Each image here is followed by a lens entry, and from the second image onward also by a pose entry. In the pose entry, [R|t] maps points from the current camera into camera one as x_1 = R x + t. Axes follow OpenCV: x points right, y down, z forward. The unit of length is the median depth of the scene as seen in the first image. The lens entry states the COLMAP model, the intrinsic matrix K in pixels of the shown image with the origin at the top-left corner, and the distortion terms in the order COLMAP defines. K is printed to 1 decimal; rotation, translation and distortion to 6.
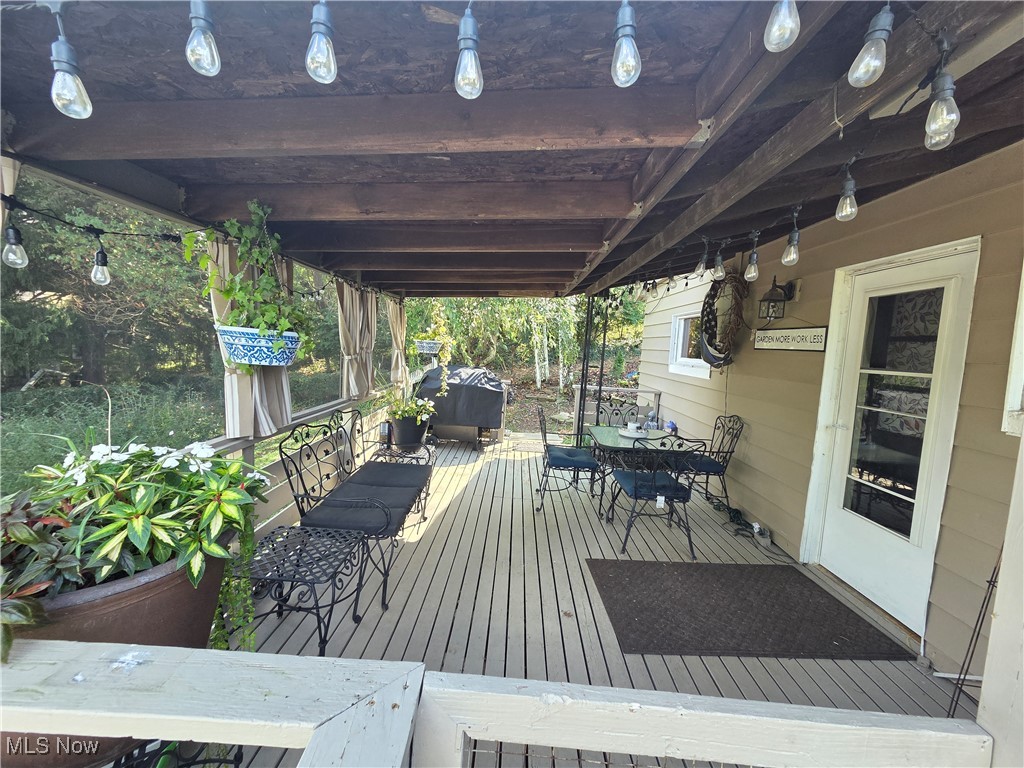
lens RADIAL K [[416.3, 0, 503.8], [0, 416.3, 384.8], [0, 0, 1]] dist [0.002742, -0.001711]
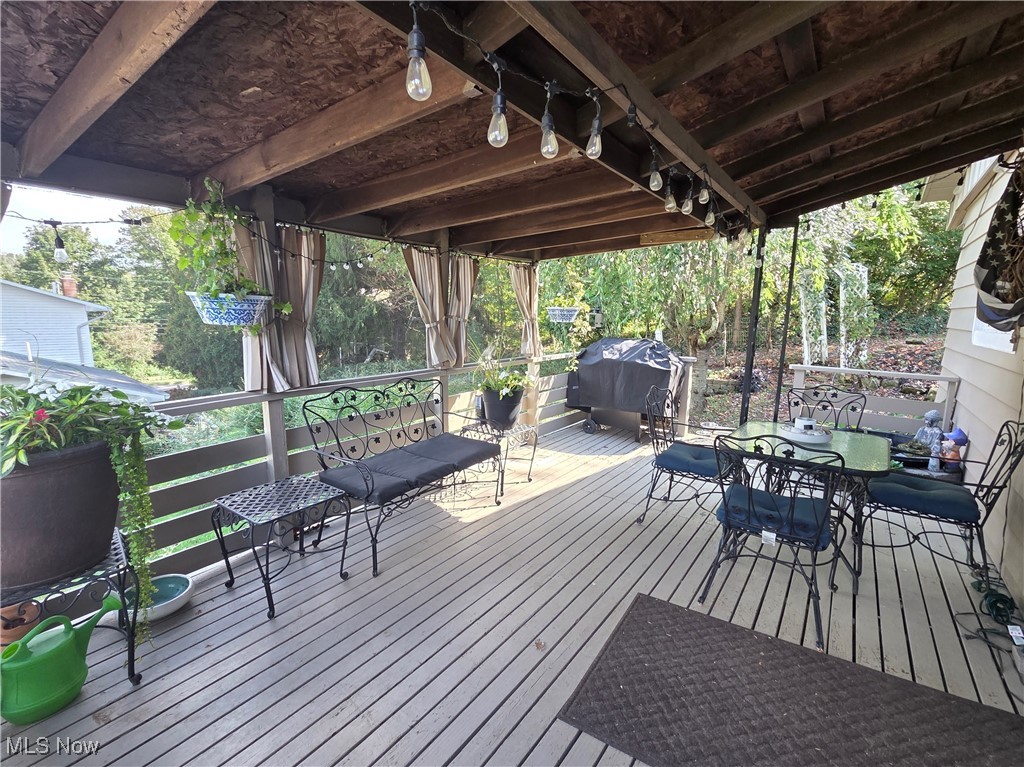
lens RADIAL K [[467.5, 0, 512.3], [0, 467.5, 383.8], [0, 0, 1]] dist [-0.001403, -0.000172]
pose [[0.831541, 0.040763, -0.553966, 0.378881], [-0.022558, 0.998959, 0.039646, 0.021045], [0.555006, -0.020471, 0.831594, 0.173224]]
